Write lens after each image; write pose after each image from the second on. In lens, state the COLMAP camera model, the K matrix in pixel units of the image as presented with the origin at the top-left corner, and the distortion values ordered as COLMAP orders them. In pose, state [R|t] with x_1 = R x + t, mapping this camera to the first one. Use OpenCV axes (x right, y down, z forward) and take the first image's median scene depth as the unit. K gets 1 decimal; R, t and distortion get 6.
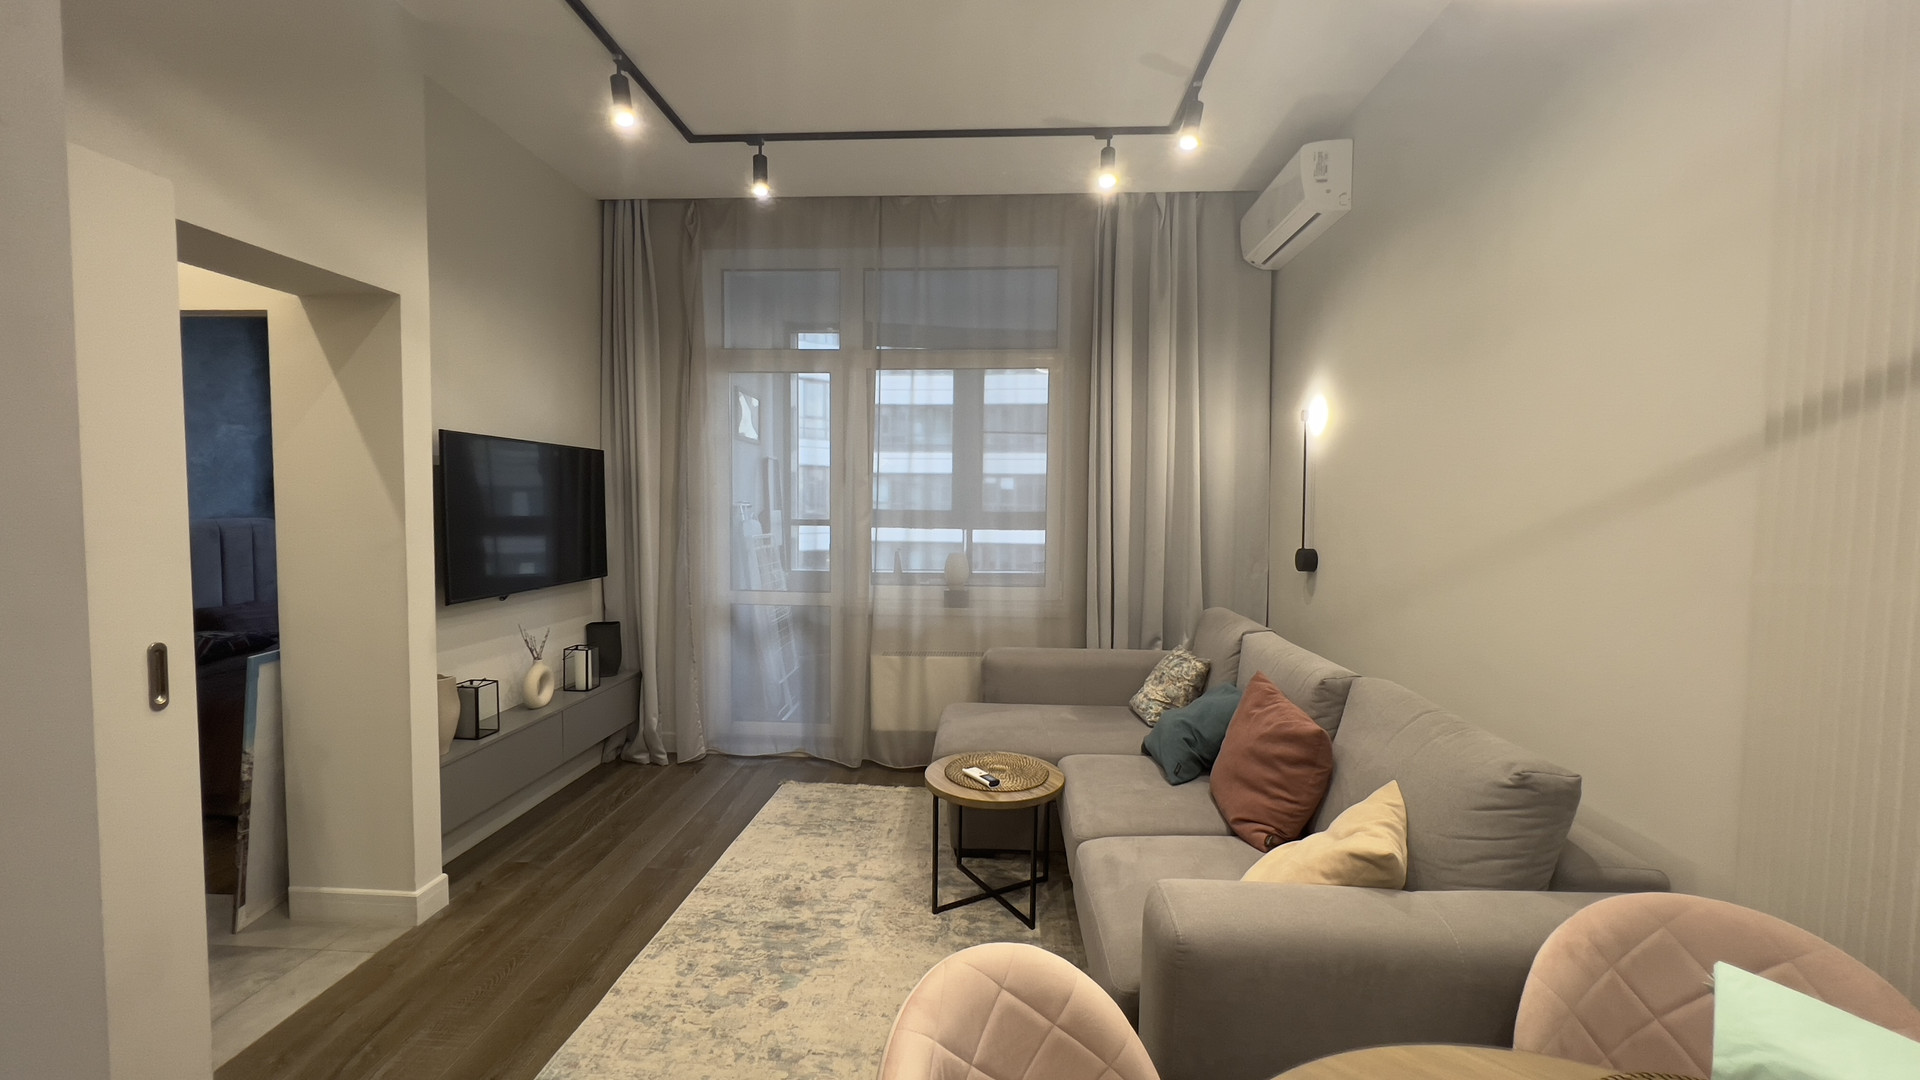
lens RADIAL K [[762.6, 0, 960.0], [0, 762.6, 540.0], [0, 0, 1]] dist [-0.000116, -0.000032]
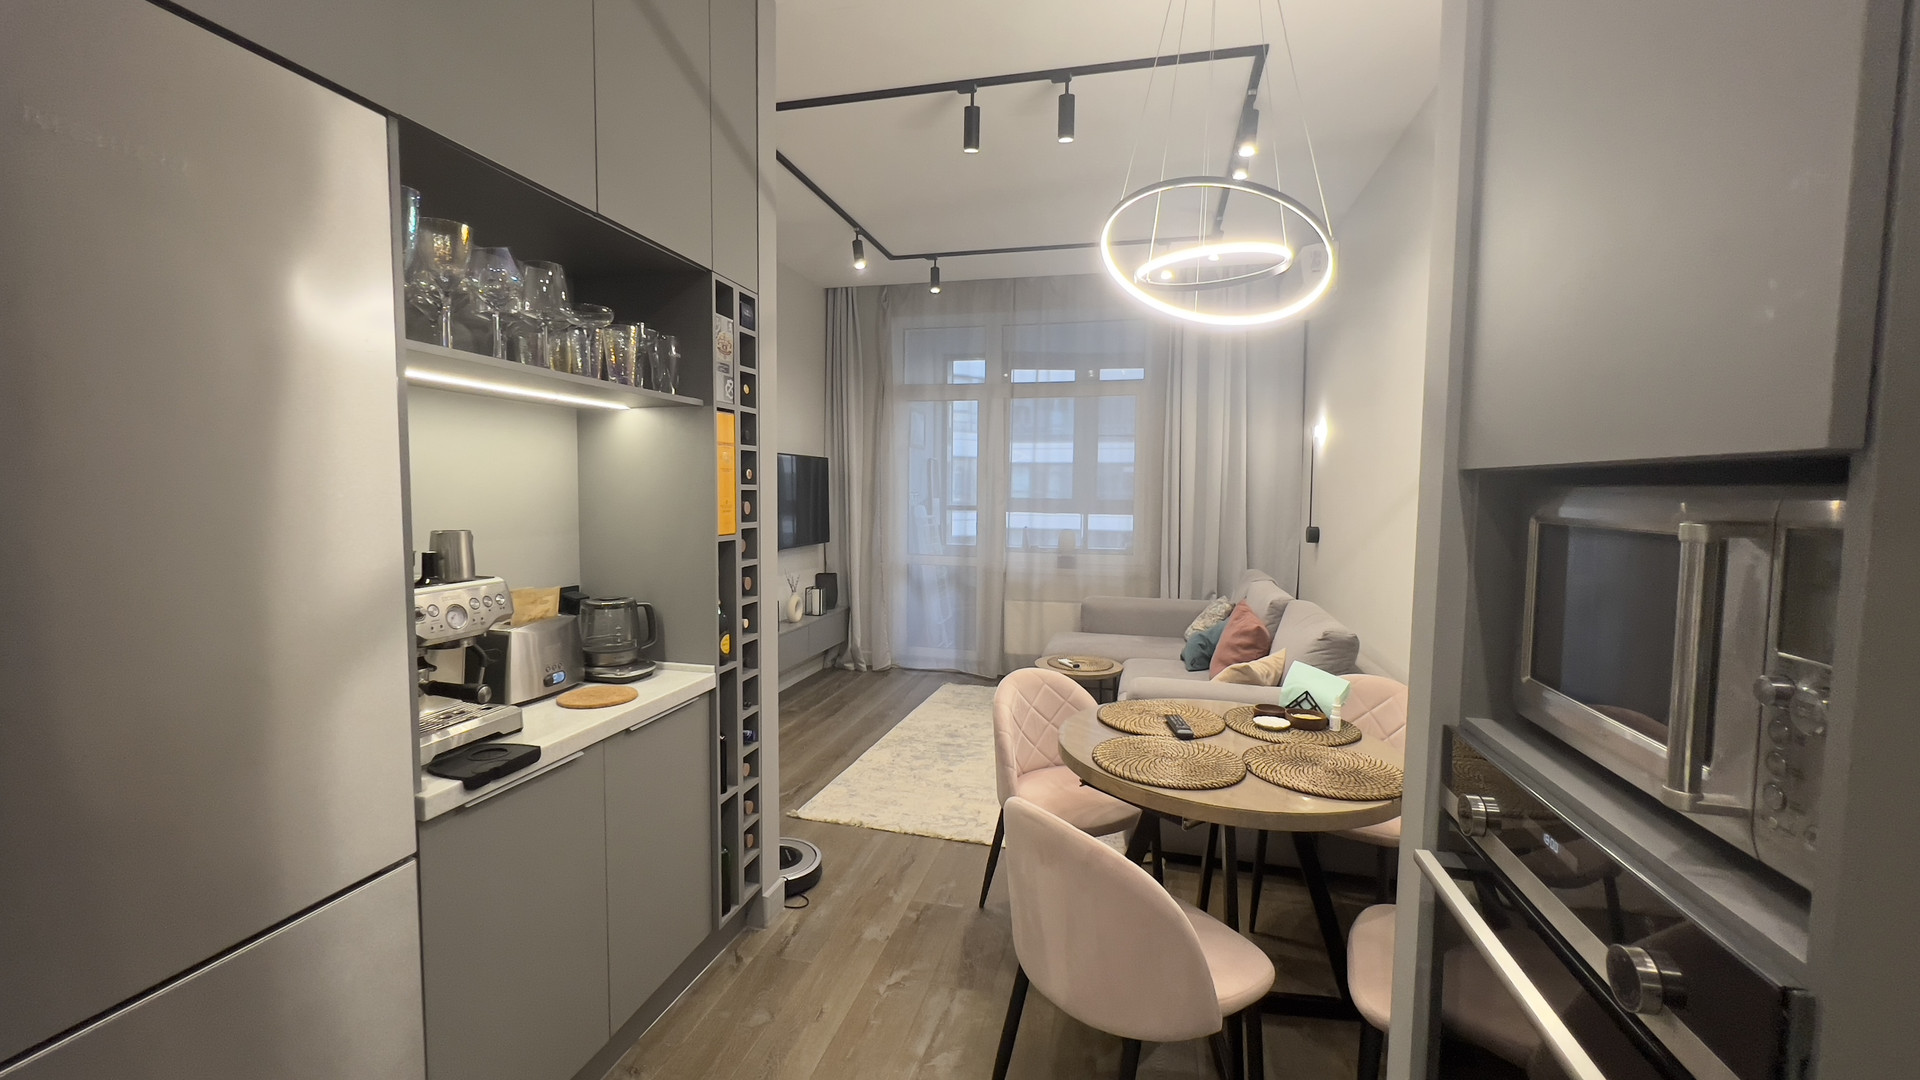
lens RADIAL K [[764.5, 0, 960.0], [0, 764.5, 540.0], [0, 0, 1]] dist [-0.002137, -0.000104]
pose [[0.982918, 0.012772, -0.183598, 0.063252], [-0.010190, 0.999836, 0.015001, 0.017849], [0.183759, -0.012873, 0.982887, -0.419870]]
